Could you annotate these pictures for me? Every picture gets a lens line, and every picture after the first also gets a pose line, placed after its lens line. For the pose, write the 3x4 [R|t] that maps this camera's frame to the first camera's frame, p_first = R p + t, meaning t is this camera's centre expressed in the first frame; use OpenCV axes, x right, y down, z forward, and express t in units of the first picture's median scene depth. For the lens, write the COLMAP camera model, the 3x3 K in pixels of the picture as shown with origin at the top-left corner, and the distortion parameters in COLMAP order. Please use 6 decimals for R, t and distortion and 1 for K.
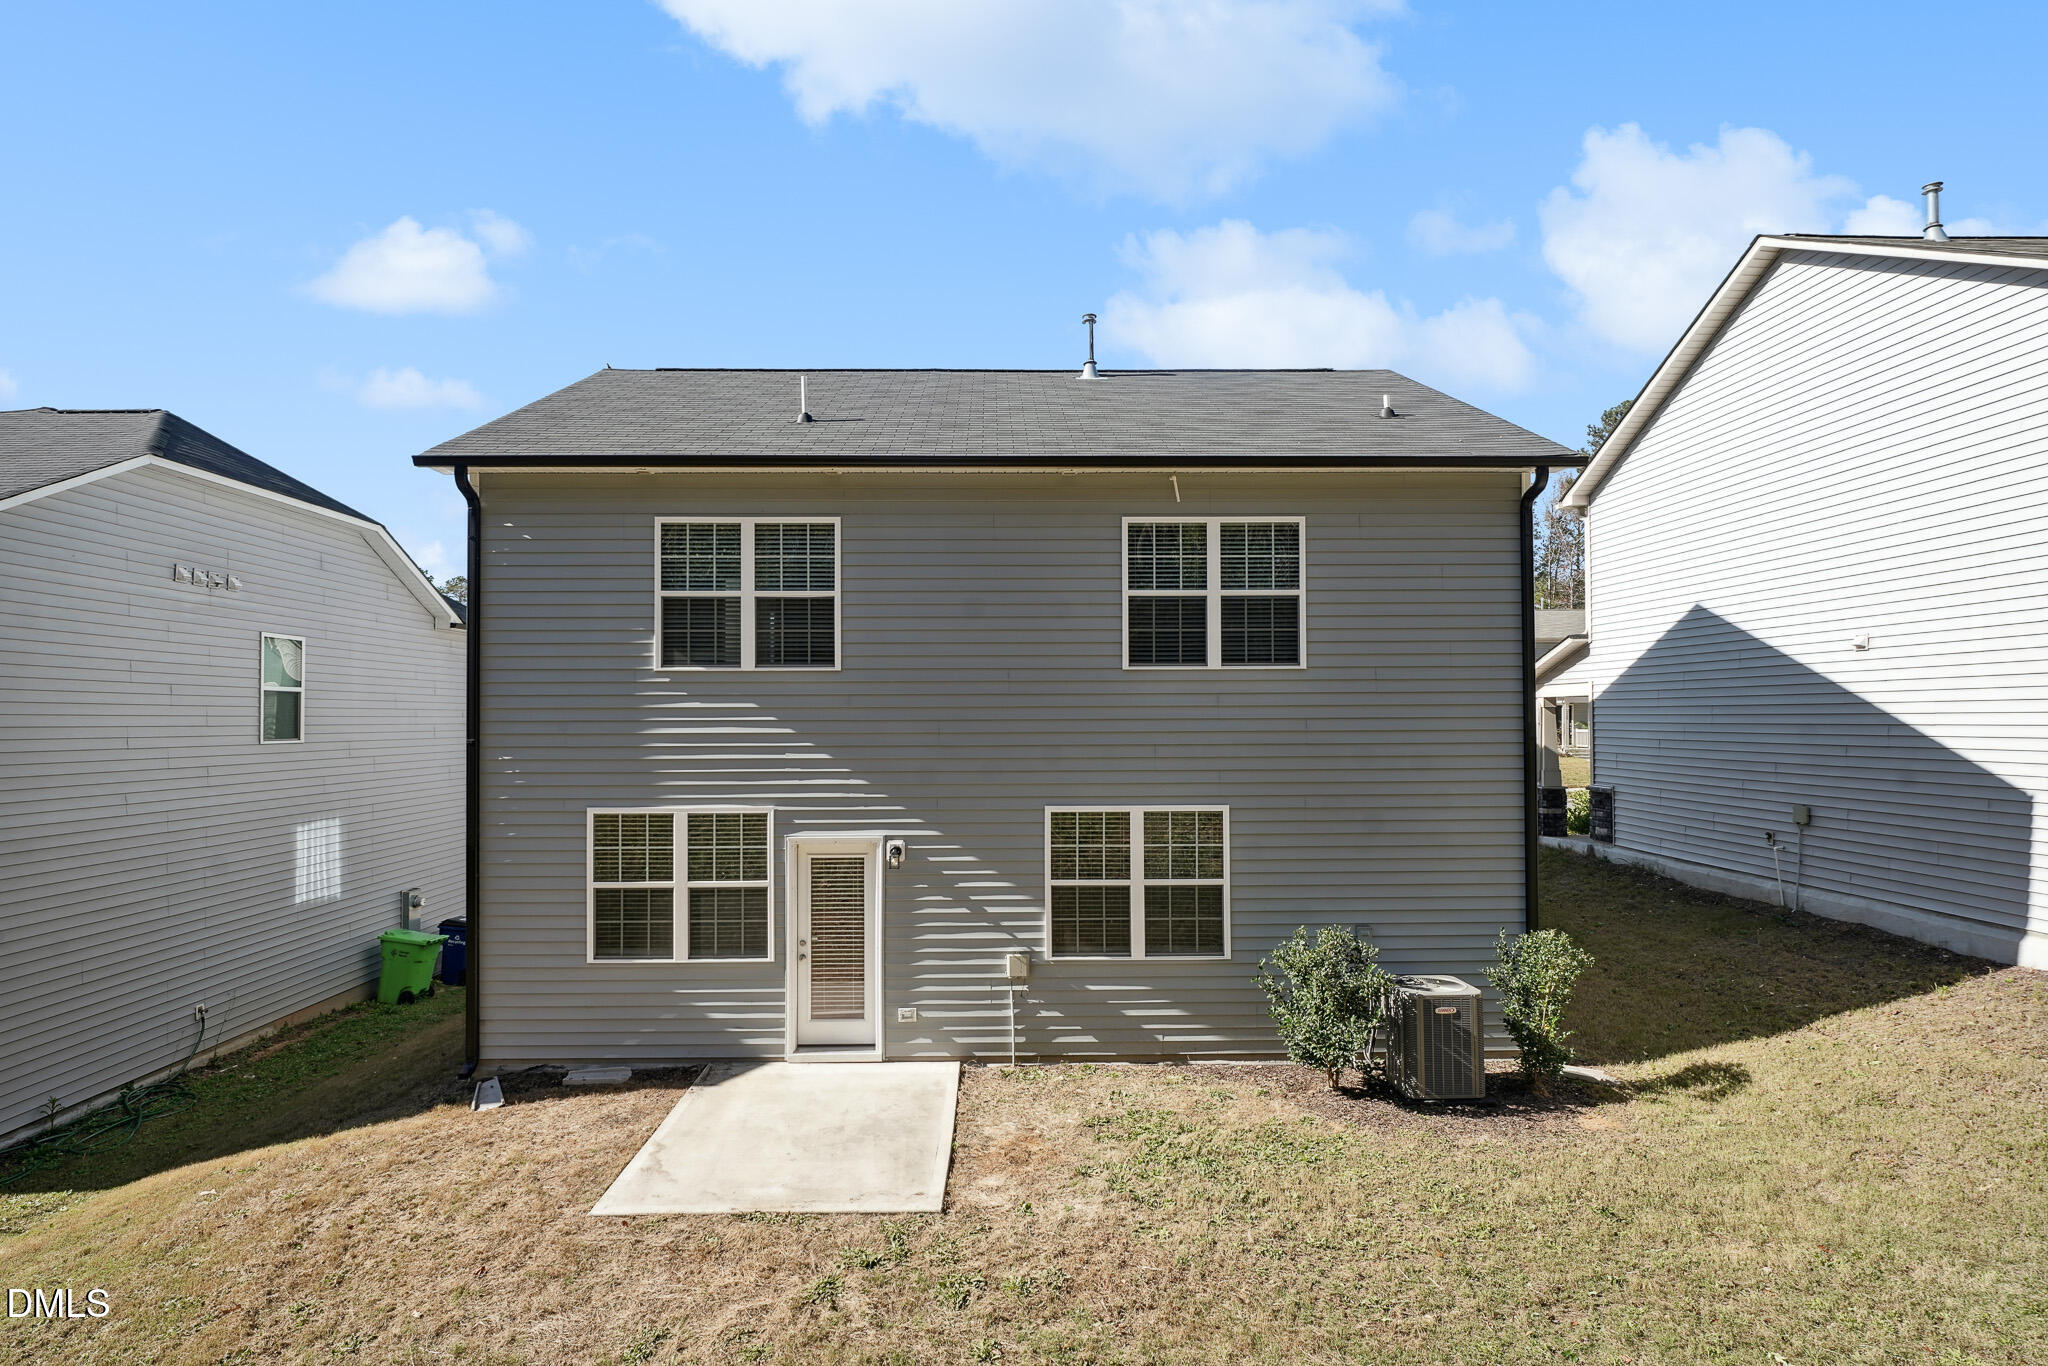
lens RADIAL K [[1023.3, 0, 1029.5], [0, 1023.3, 684.3], [0, 0, 1]] dist [-0.002716, 0.000241]
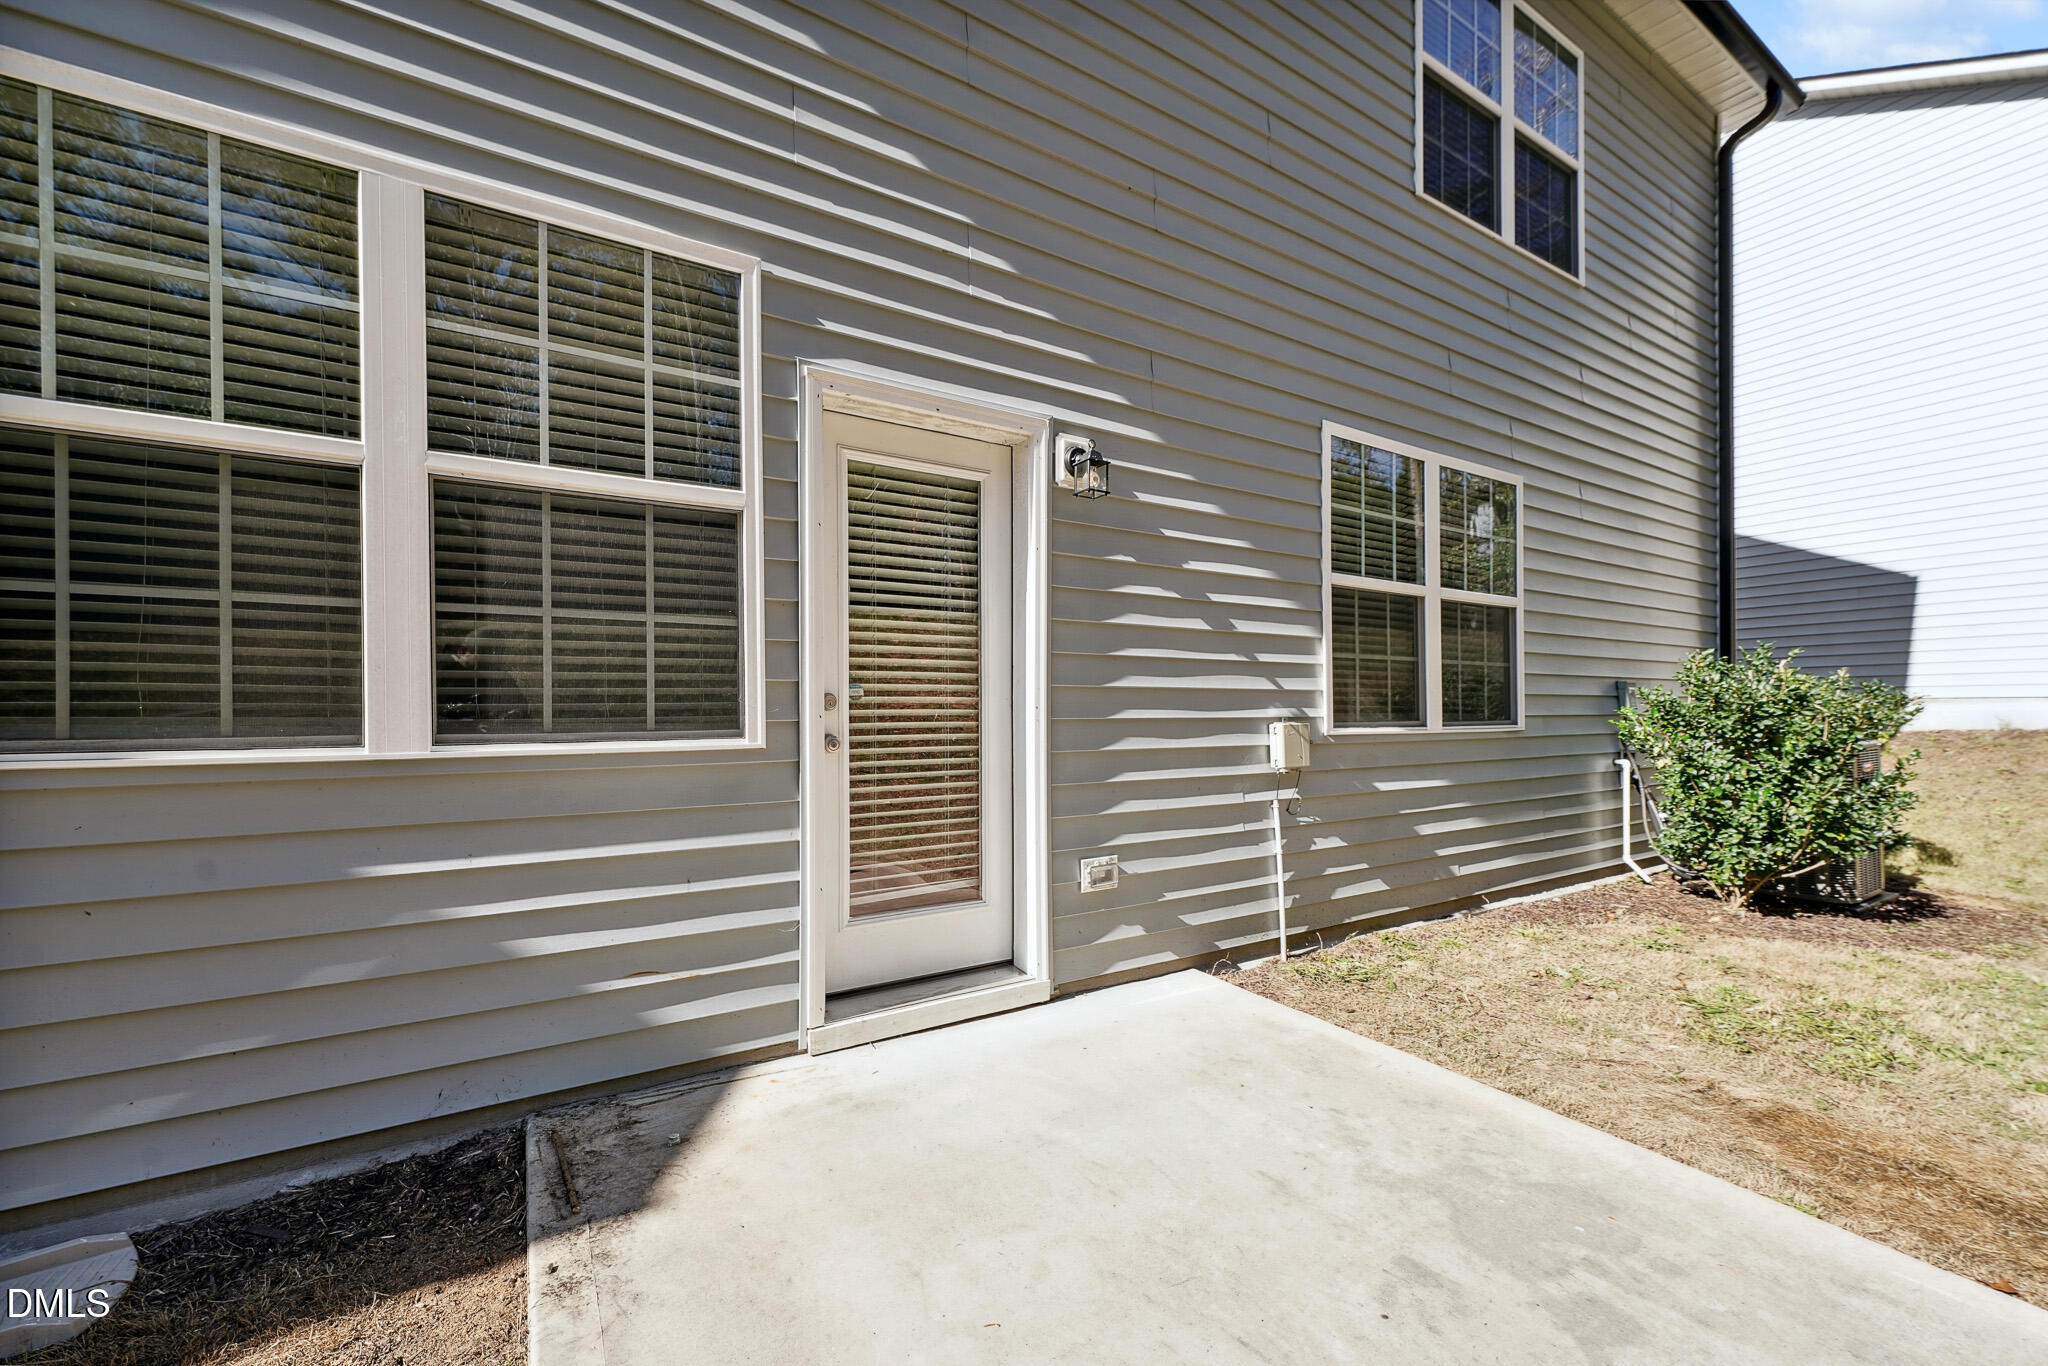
lens RADIAL K [[815.8, 0, 1019.6], [0, 815.8, 702.3], [0, 0, 1]] dist [-0.000281, 0.000552]
pose [[0.865919, 0.002558, 0.500178, -0.305653], [-0.019317, 0.999412, 0.028330, 0.246531], [-0.499811, -0.034193, 0.865459, 0.737995]]
